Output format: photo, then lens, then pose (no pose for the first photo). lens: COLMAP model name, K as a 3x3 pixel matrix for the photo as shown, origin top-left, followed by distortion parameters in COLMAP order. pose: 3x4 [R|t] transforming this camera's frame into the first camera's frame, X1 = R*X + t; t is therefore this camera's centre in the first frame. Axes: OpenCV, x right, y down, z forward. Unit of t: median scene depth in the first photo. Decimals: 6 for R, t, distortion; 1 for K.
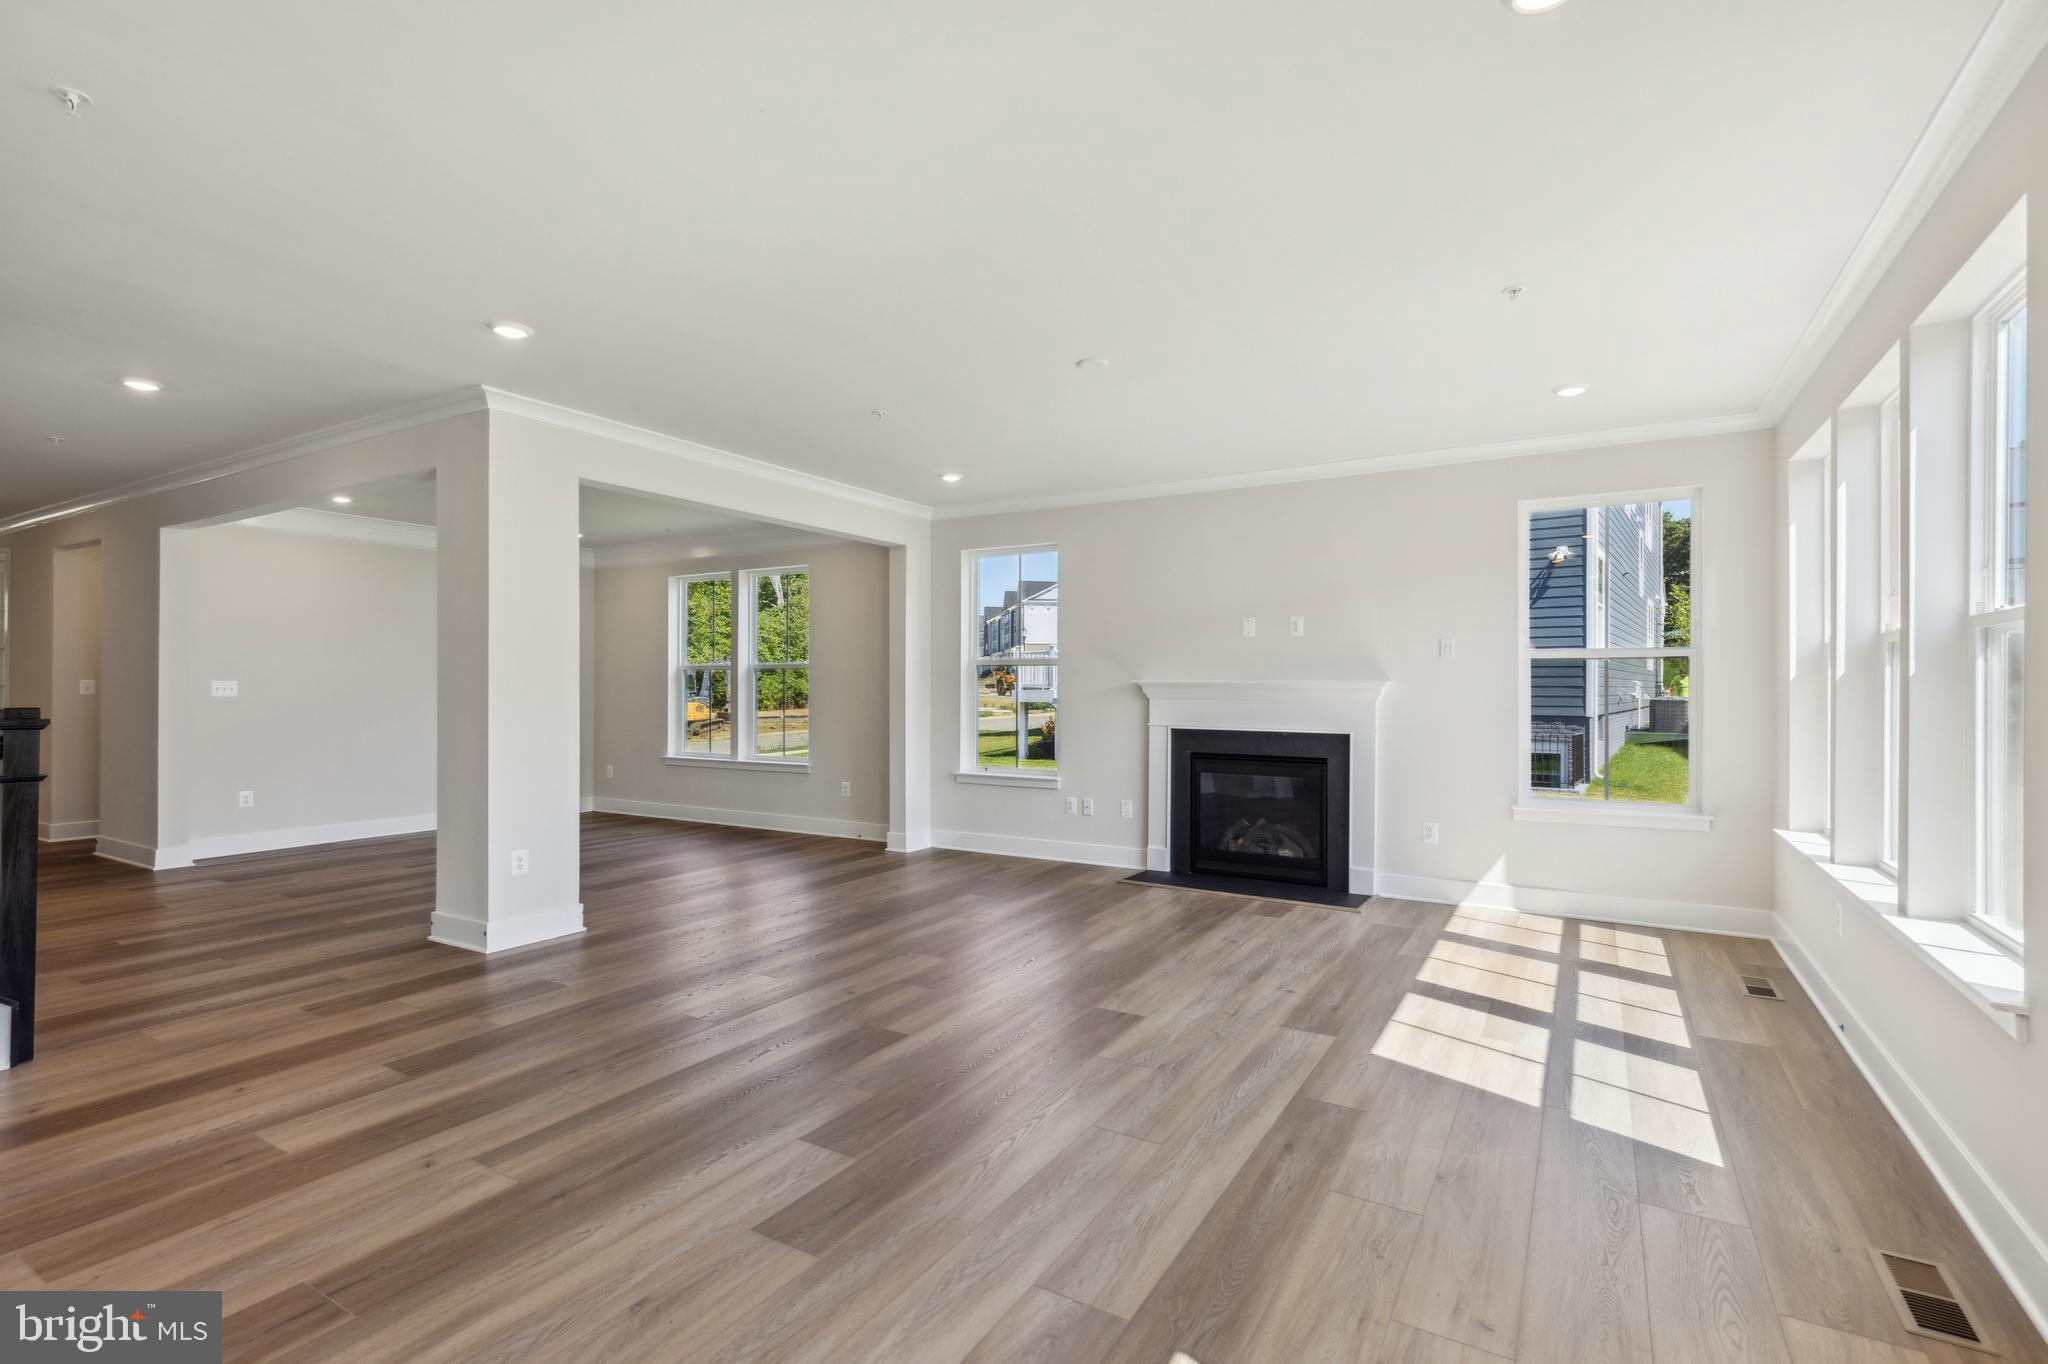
lens RADIAL K [[945.8, 0, 1026.5], [0, 945.8, 680.3], [0, 0, 1]] dist [0.006356, 0.000657]
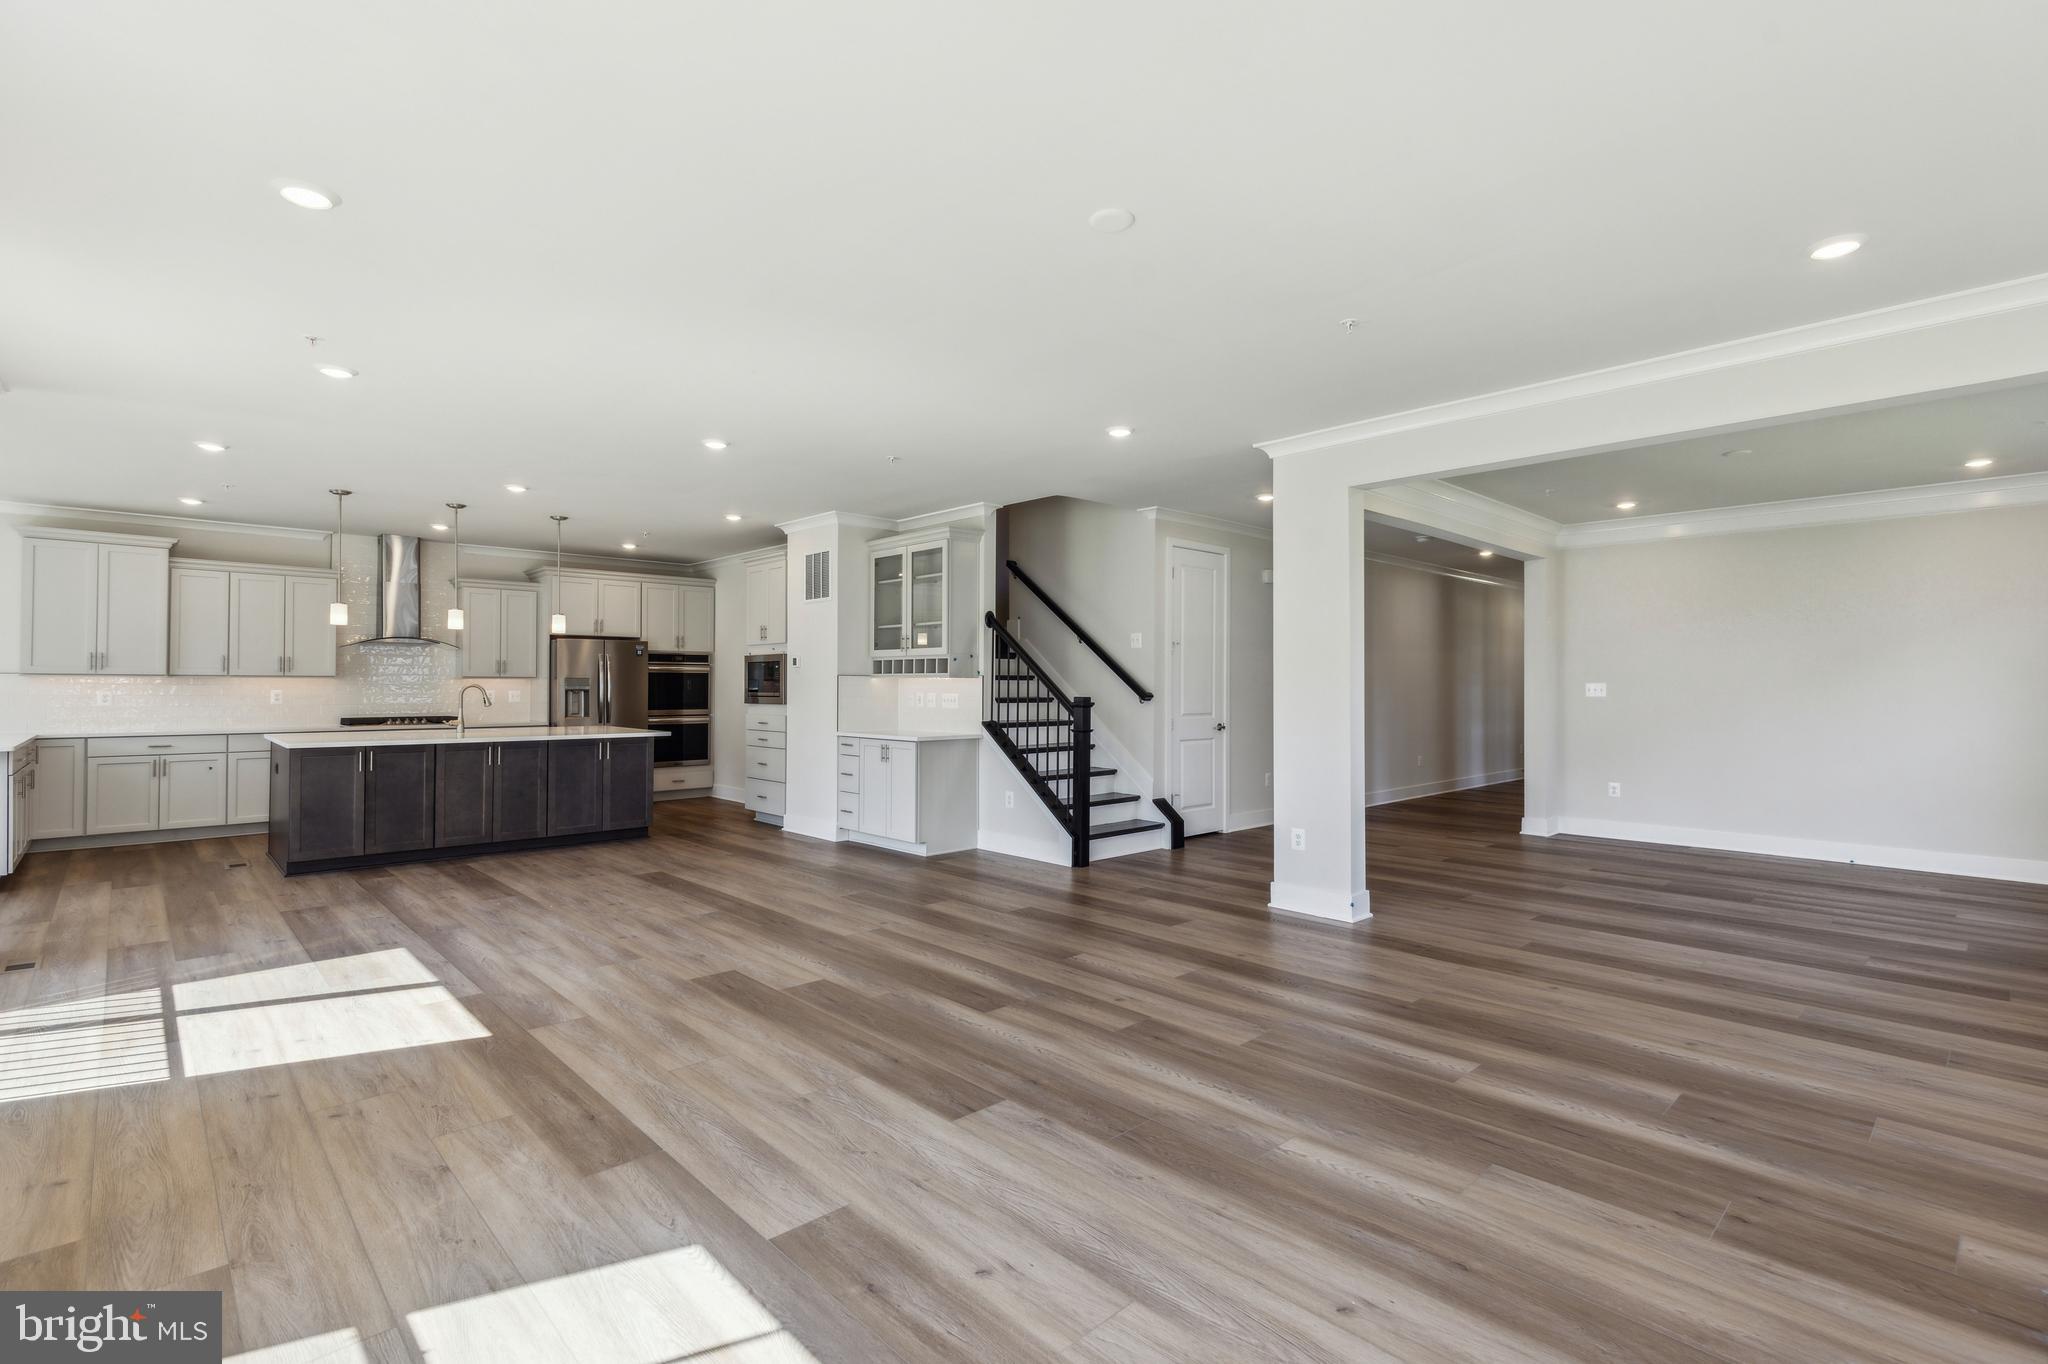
lens RADIAL K [[945.8, 0, 1025.8], [0, 945.8, 678.3], [0, 0, 1]] dist [0.006356, 0.000657]
pose [[-0.269178, -0.009448, -0.963044, 1.017138], [0.002879, 0.999940, -0.010614, 0.012418], [0.963086, -0.005629, -0.269135, 1.525789]]
